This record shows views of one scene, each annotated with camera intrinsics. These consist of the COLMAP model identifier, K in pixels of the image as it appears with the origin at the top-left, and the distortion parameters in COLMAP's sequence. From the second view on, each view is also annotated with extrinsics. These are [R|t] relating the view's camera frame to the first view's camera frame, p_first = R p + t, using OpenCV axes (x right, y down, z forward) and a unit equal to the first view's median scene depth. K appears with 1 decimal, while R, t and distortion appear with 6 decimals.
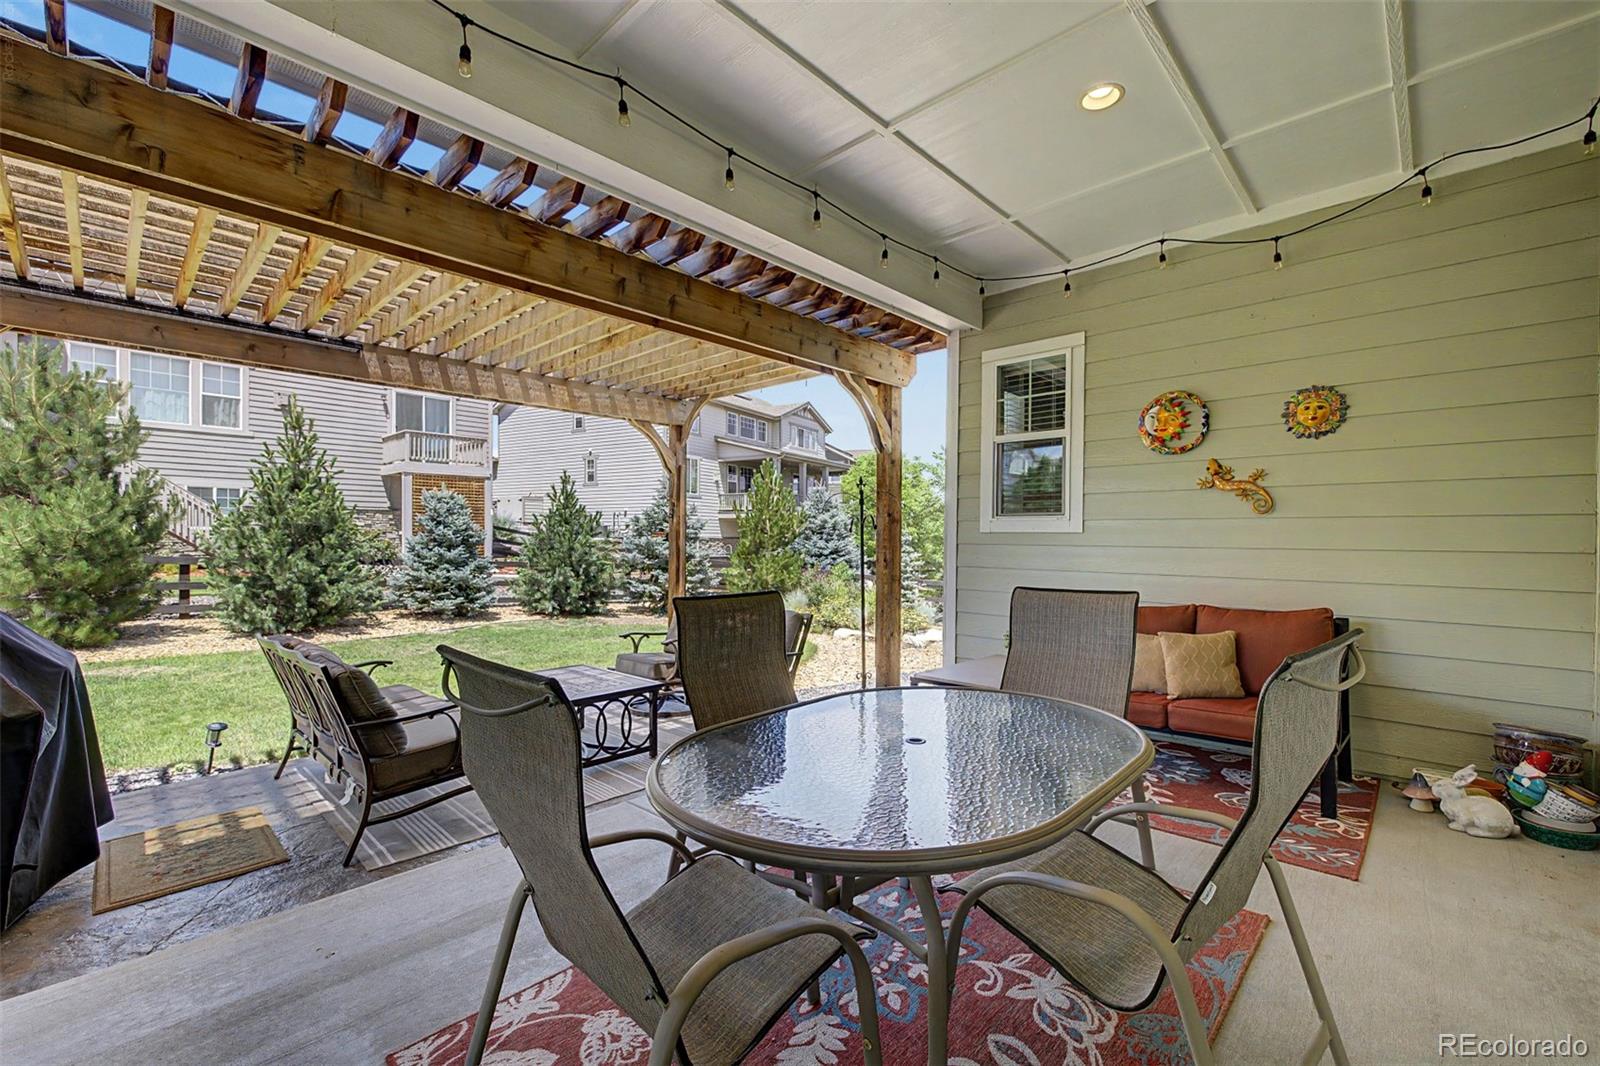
lens RADIAL K [[672.7, 0, 800.1], [0, 672.7, 535.8], [0, 0, 1]] dist [0.002786, 0.000141]
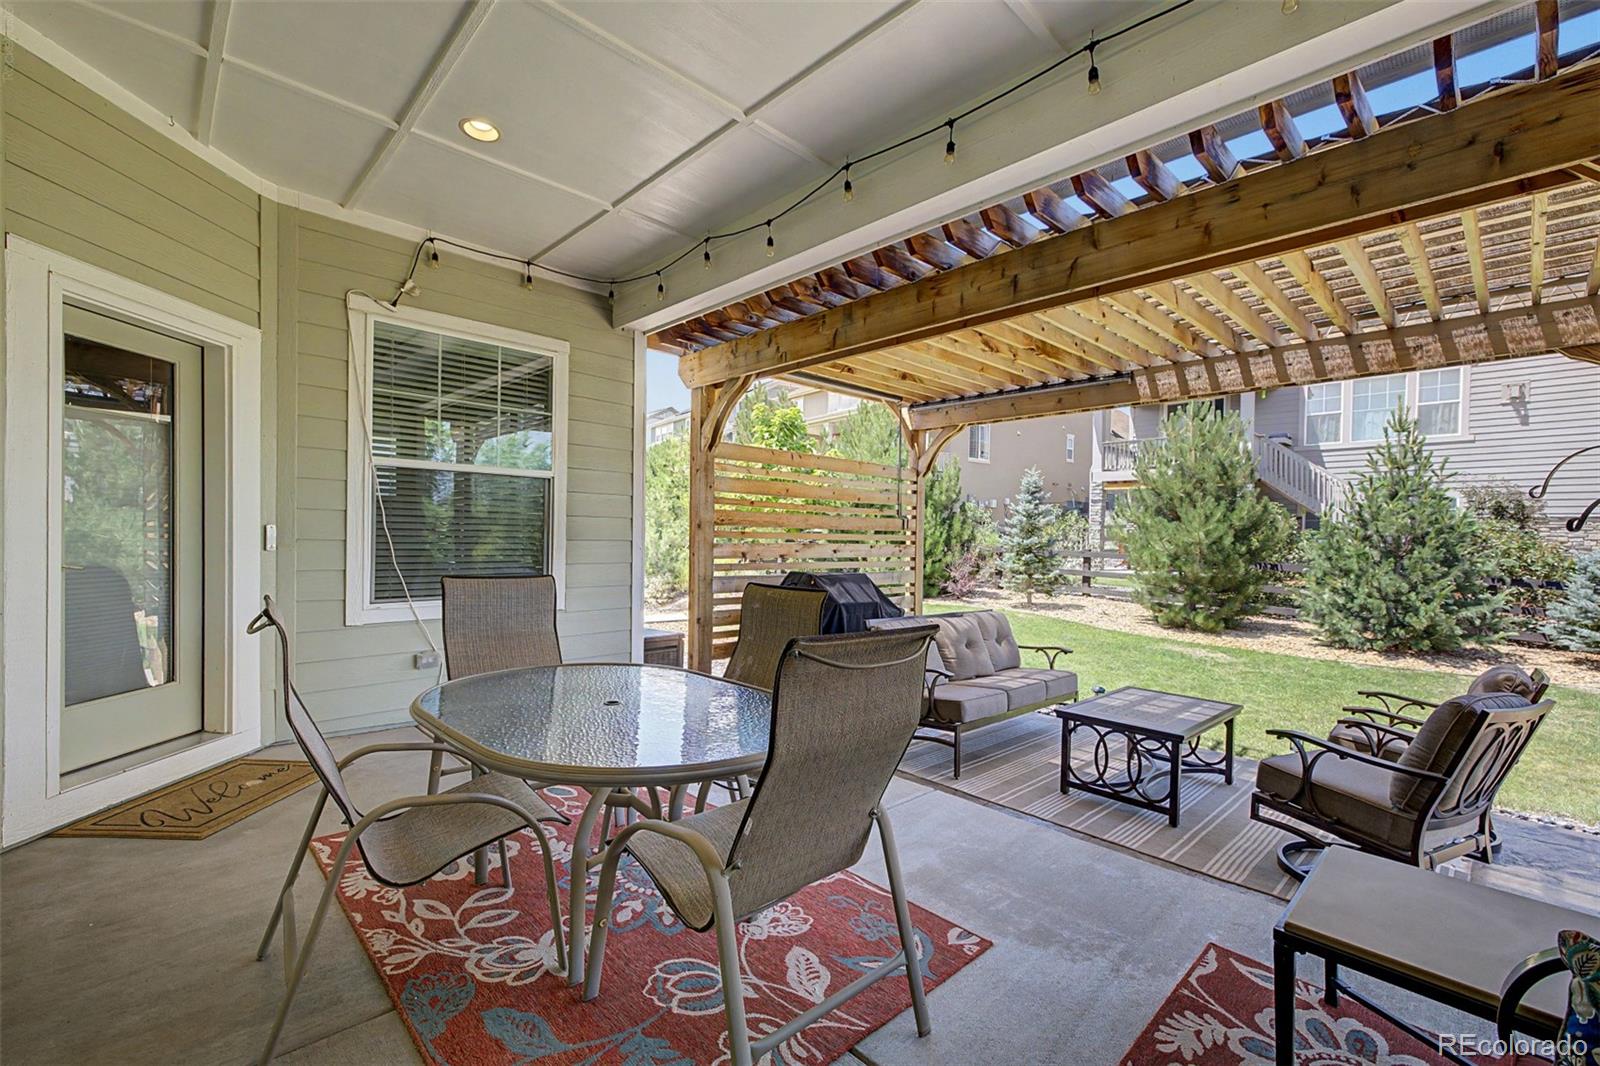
lens RADIAL K [[682.3, 0, 800.0], [0, 682.3, 533.0], [0, 0, 1]] dist [-0.024282, 0.000074]
pose [[-0.053715, -0.012588, -0.998477, 0.211327], [-0.013077, 0.999844, -0.011902, 0.001572], [0.998471, 0.012418, -0.053871, 0.216631]]
